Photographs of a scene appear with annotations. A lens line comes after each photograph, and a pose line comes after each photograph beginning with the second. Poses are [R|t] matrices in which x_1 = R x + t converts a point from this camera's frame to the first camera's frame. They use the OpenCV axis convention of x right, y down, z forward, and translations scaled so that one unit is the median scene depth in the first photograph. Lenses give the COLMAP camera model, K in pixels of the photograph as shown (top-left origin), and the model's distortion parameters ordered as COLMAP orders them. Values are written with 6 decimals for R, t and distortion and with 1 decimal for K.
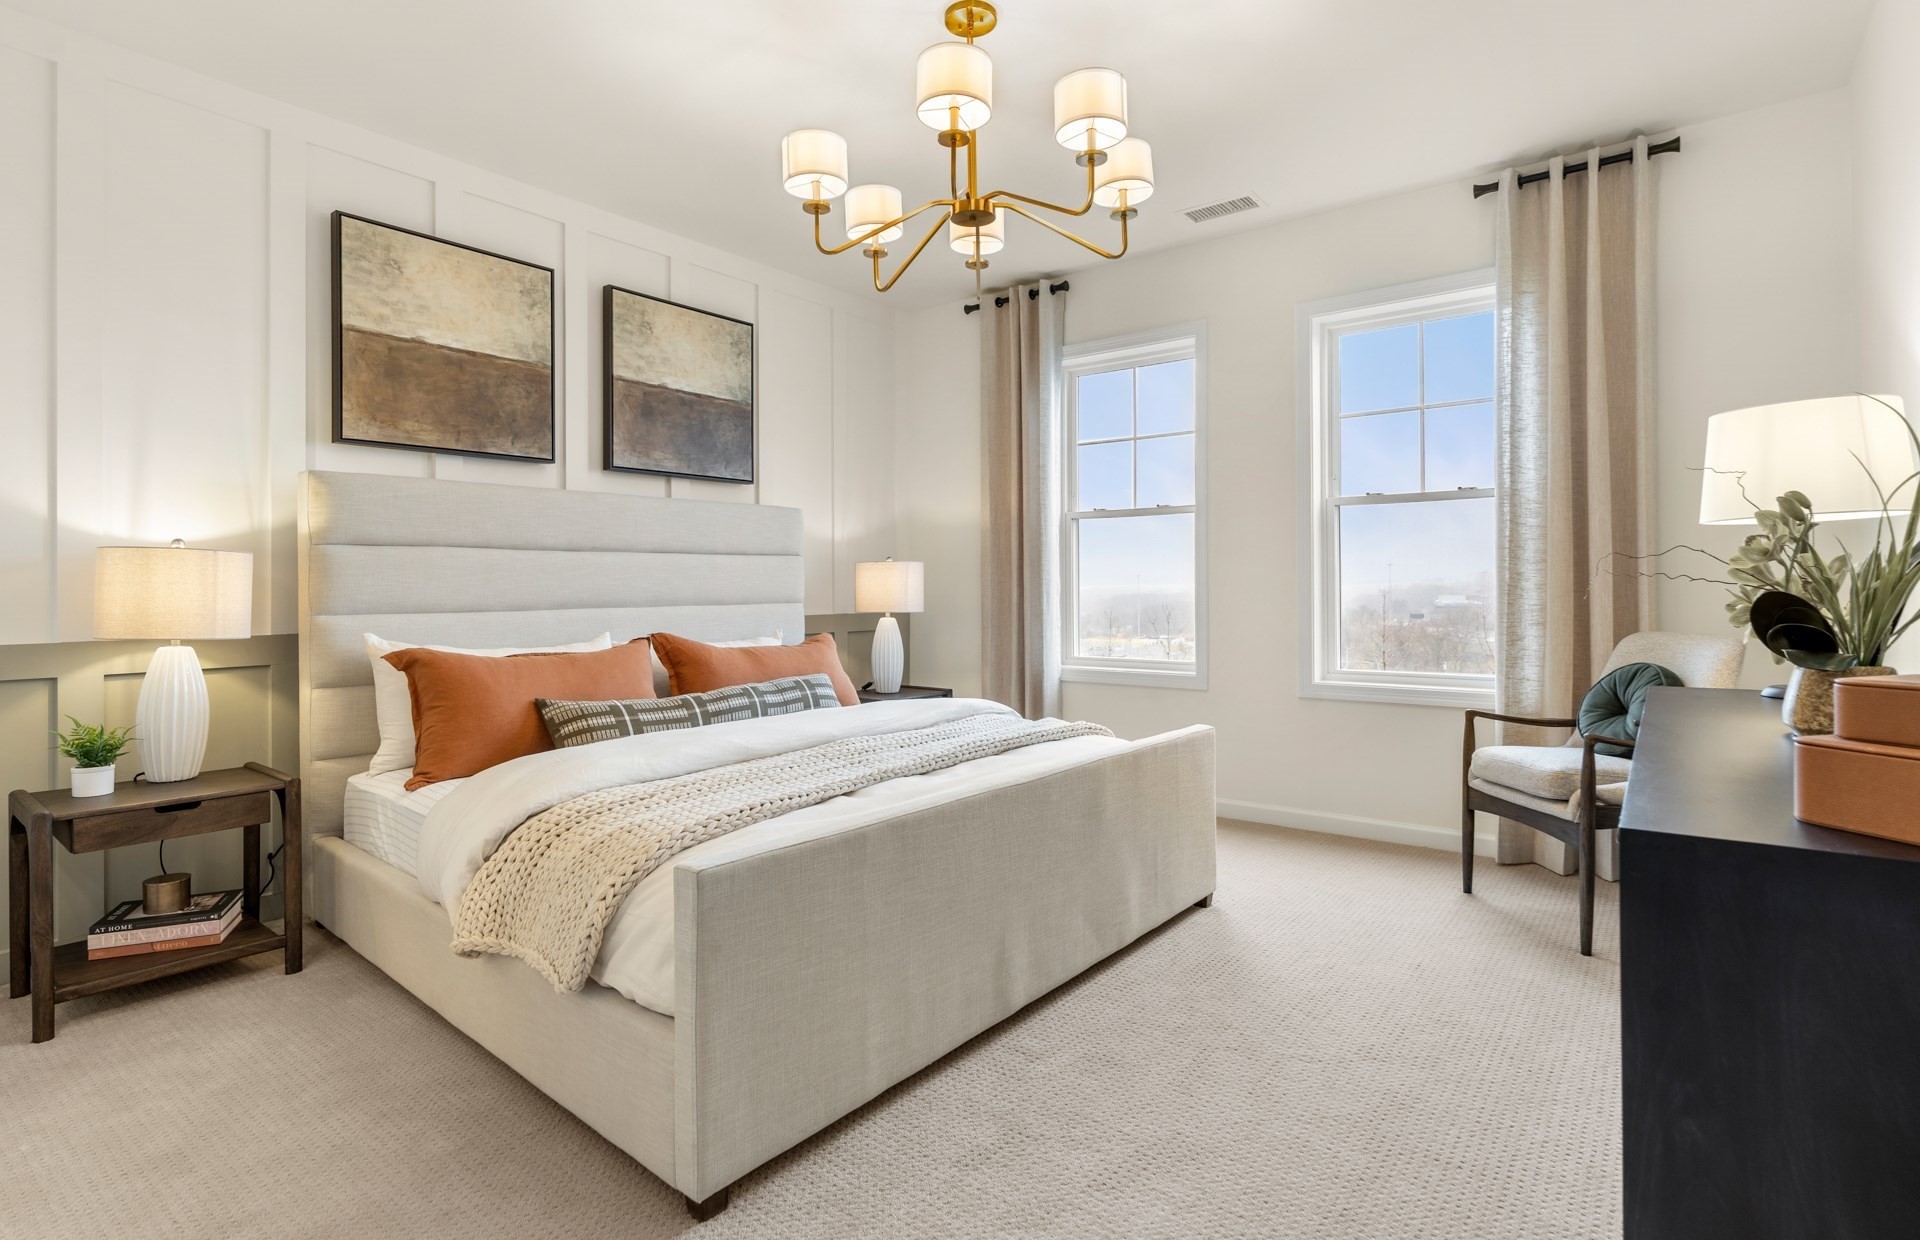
lens RADIAL K [[969.3, 0, 959.8], [0, 969.3, 590.7], [0, 0, 1]] dist [-0.011580, 0.000194]
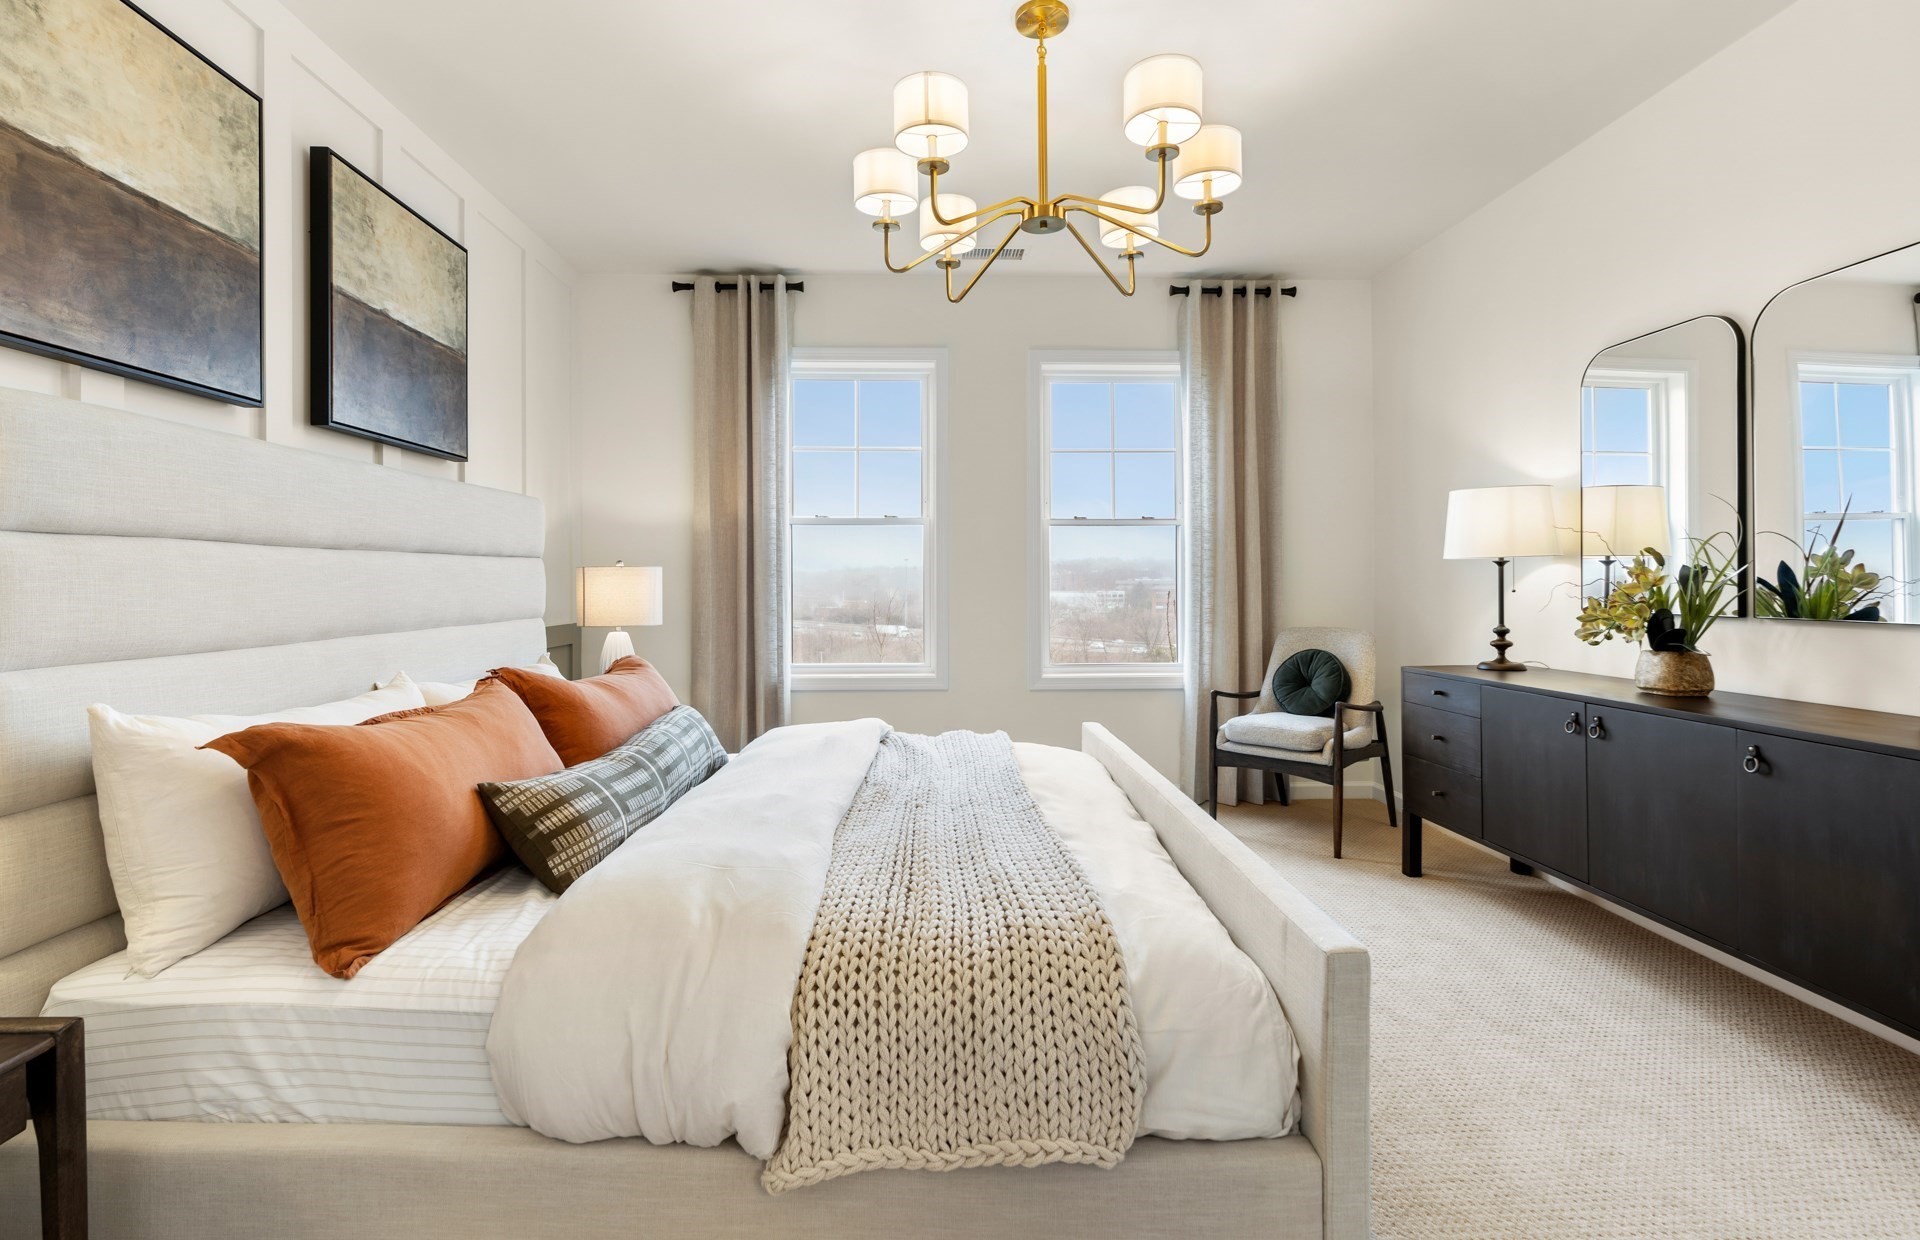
lens RADIAL K [[892.4, 0, 958.8], [0, 892.4, 592.2], [0, 0, 1]] dist [-0.022292, 0.005351]
pose [[0.758487, -0.004111, 0.651675, -0.463720], [-0.000509, 0.999976, 0.006899, -0.016120], [-0.651687, -0.005565, 0.758467, 0.276832]]
